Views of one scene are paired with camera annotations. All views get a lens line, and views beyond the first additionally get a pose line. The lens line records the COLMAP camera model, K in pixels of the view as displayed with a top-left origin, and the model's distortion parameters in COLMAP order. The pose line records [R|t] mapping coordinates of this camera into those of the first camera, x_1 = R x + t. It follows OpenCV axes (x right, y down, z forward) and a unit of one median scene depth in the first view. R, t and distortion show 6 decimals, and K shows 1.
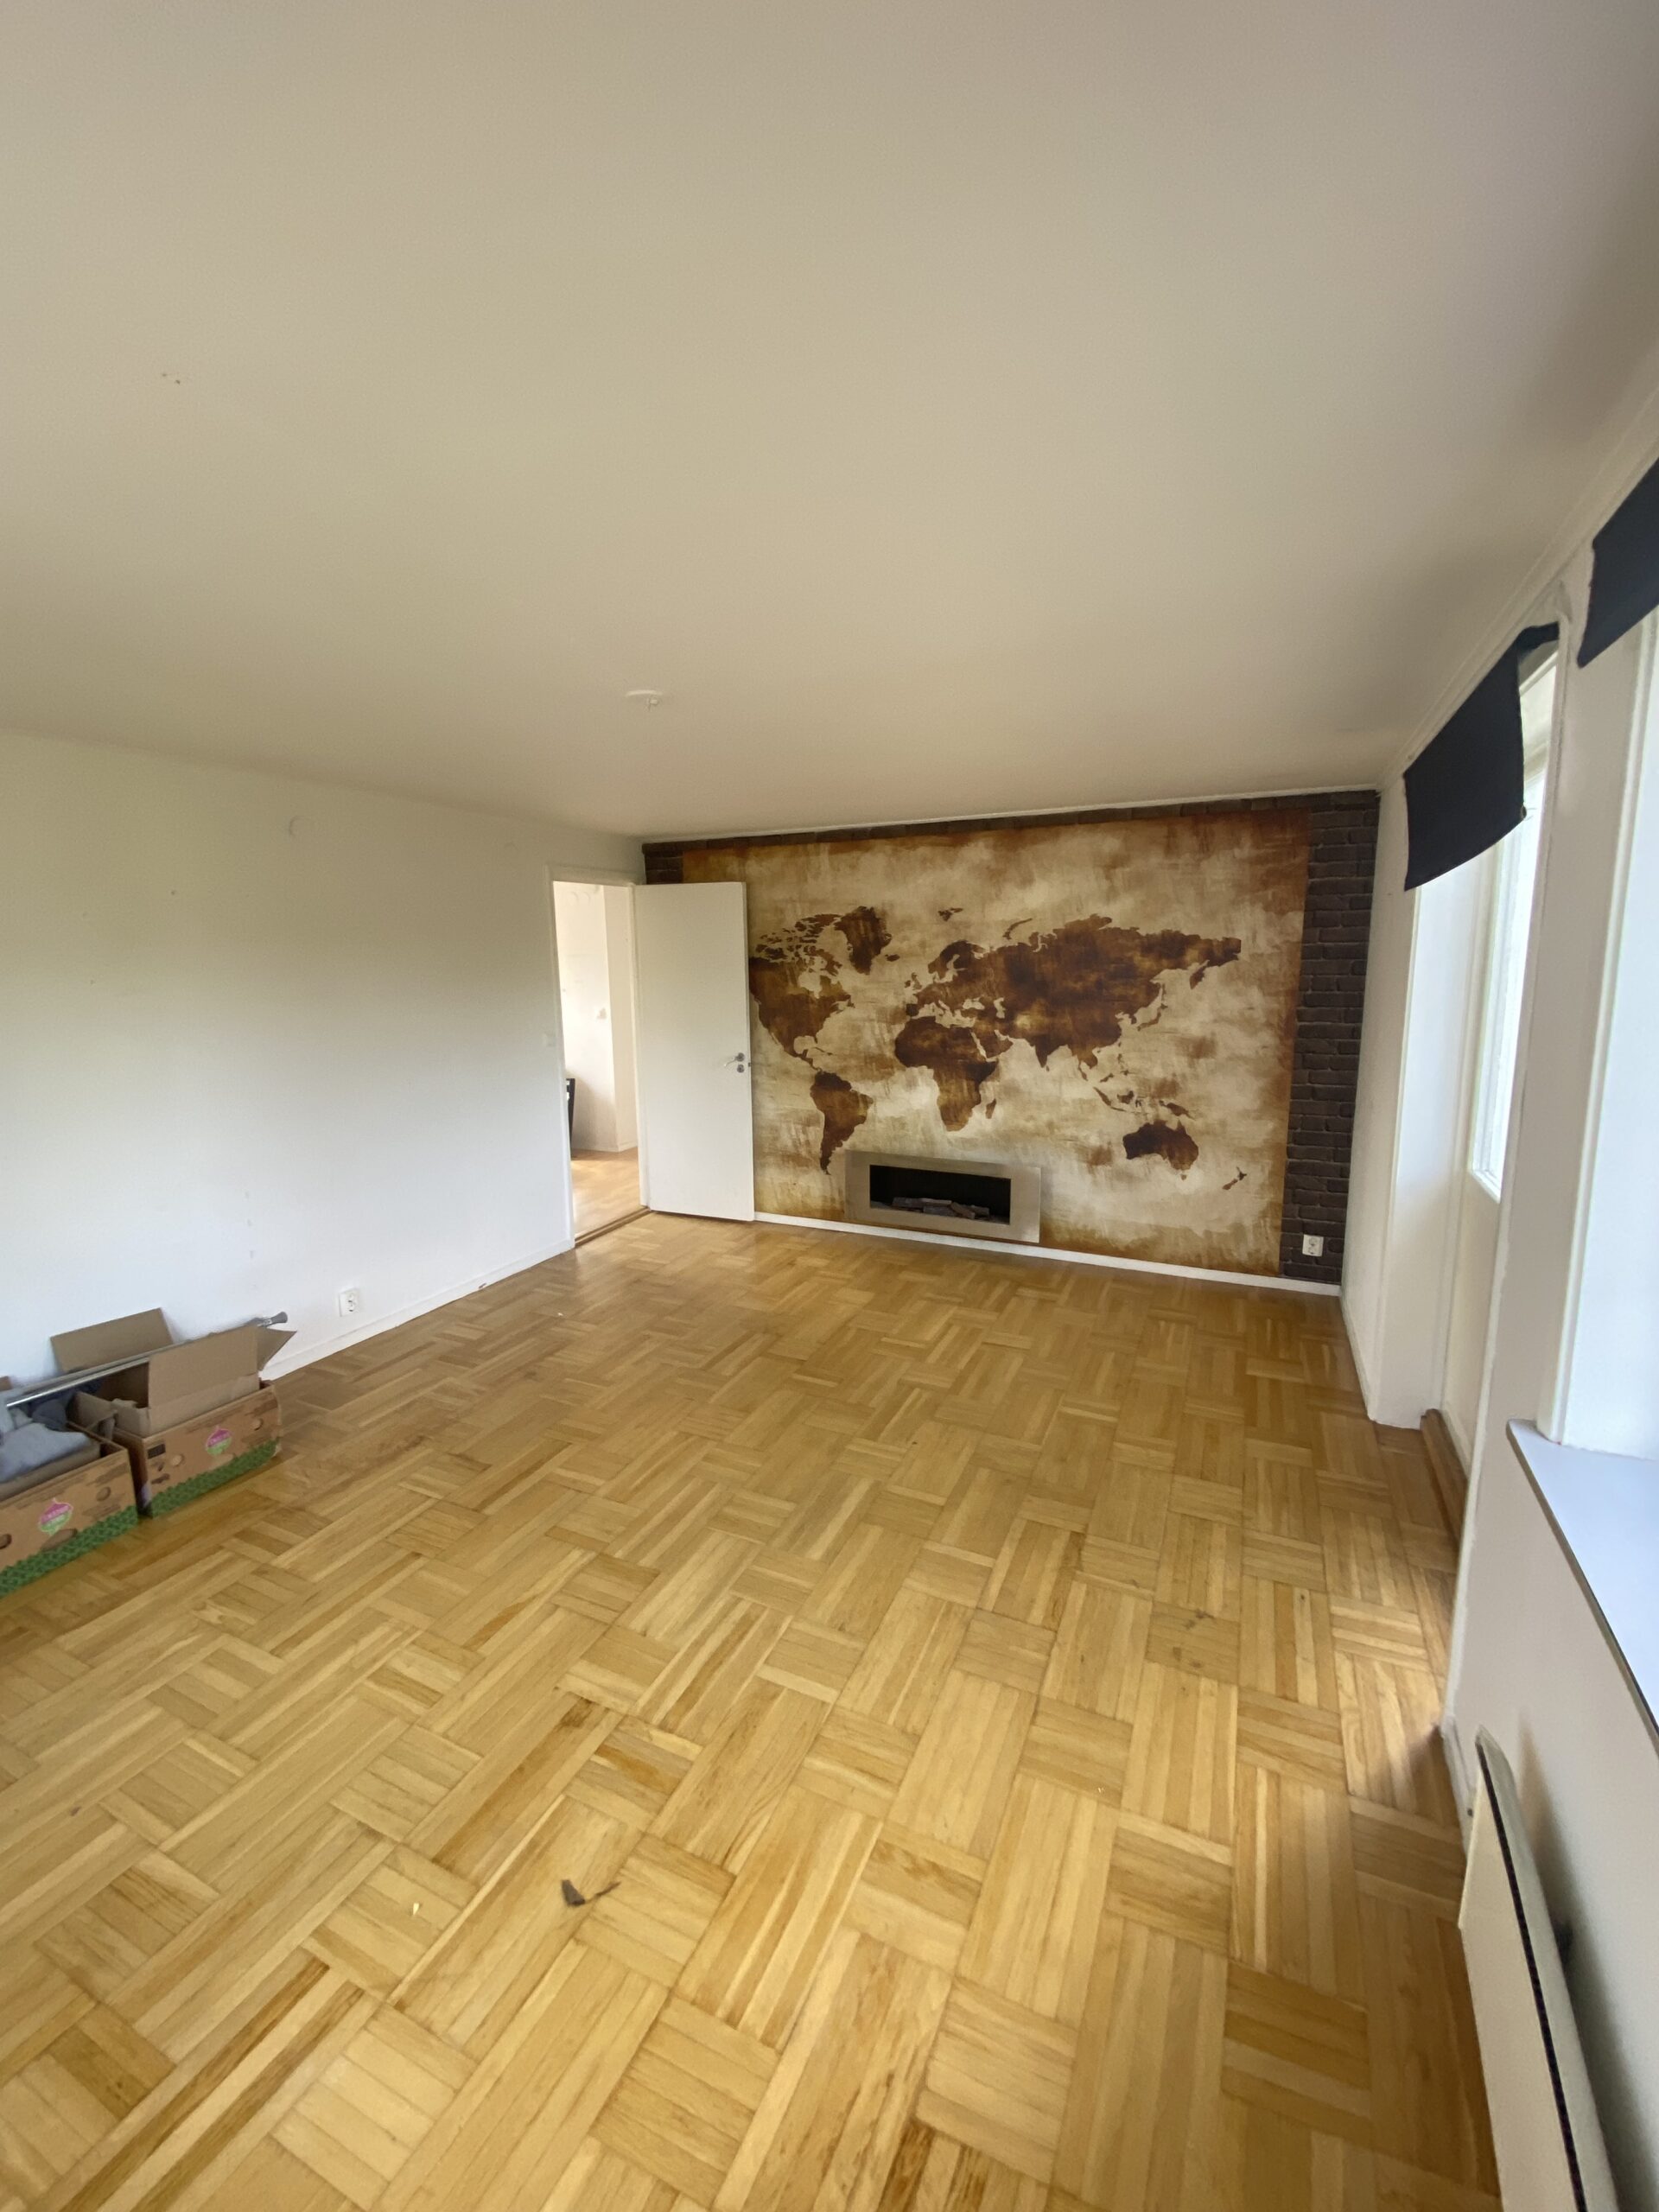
lens RADIAL K [[898.2, 0, 834.1], [0, 898.2, 1101.4], [0, 0, 1]] dist [-0.002737, -0.000338]
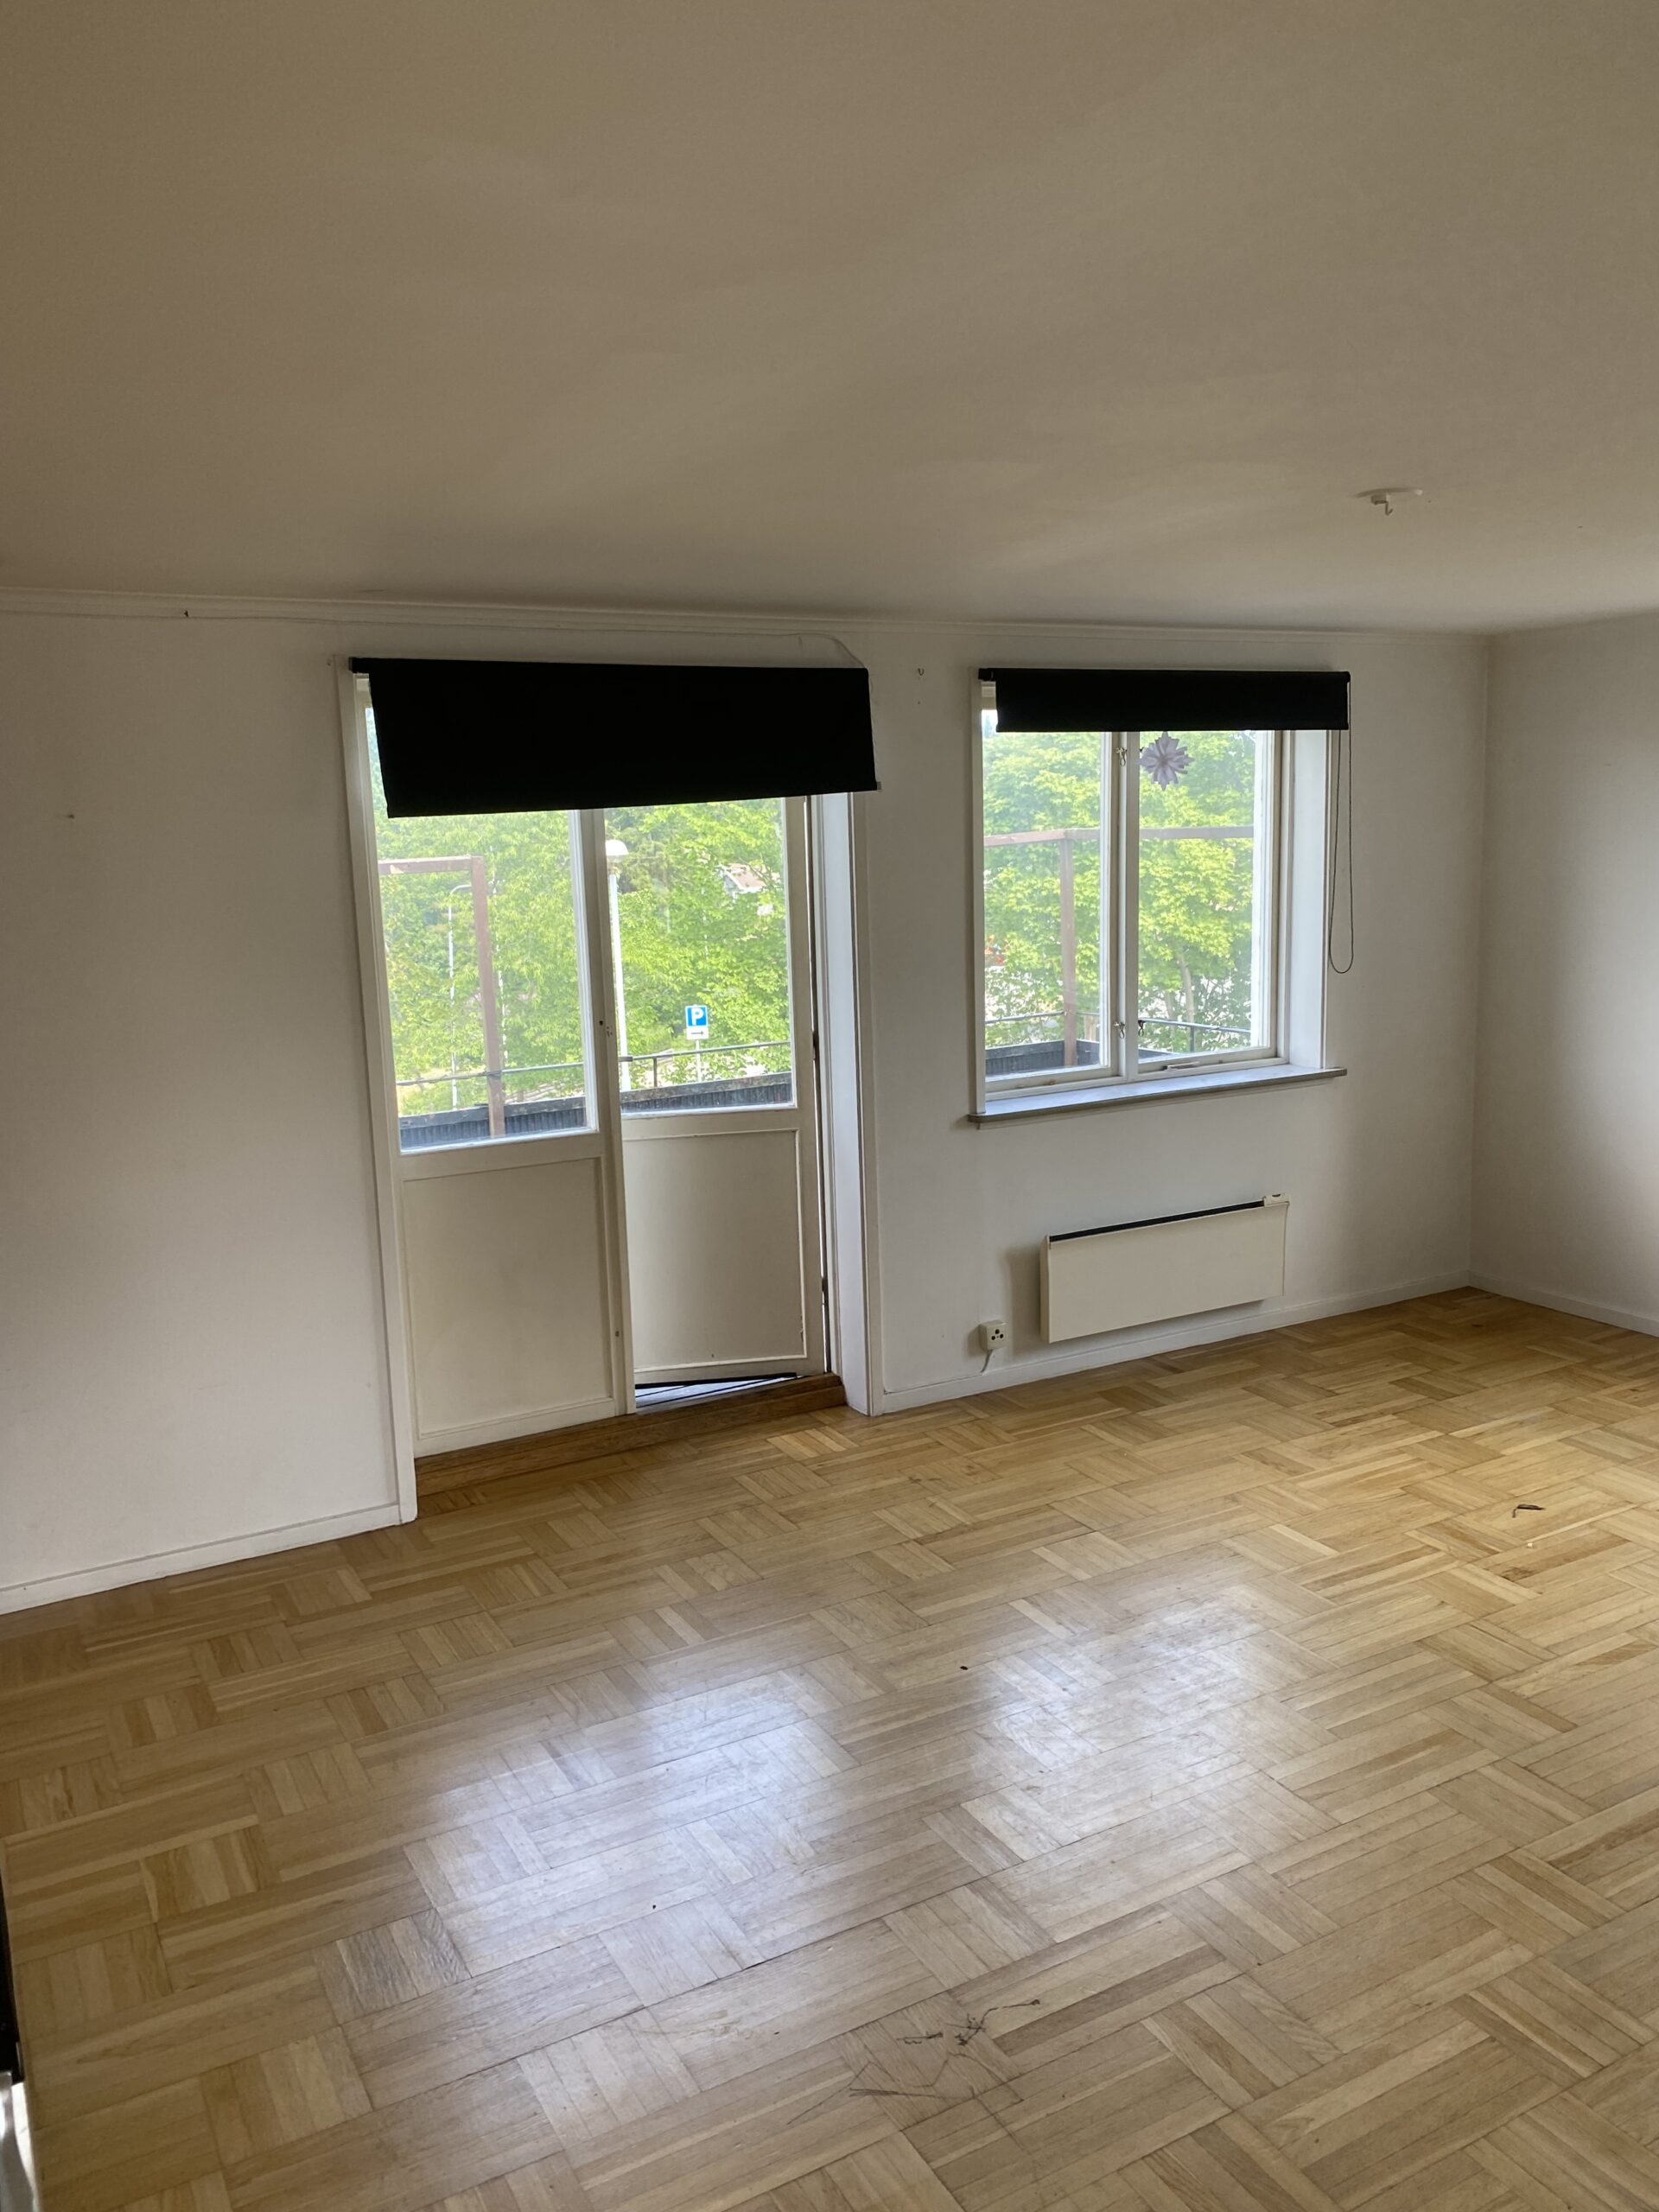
lens RADIAL K [[1687.7, 0, 829.4], [0, 1687.7, 1107.3], [0, 0, 1]] dist [0.011186, 0.005974]
pose [[-0.805573, -0.066047, 0.588804, -0.697928], [0.132987, 0.948256, 0.288313, -0.472101], [-0.577379, 0.310561, -0.755106, 2.536608]]
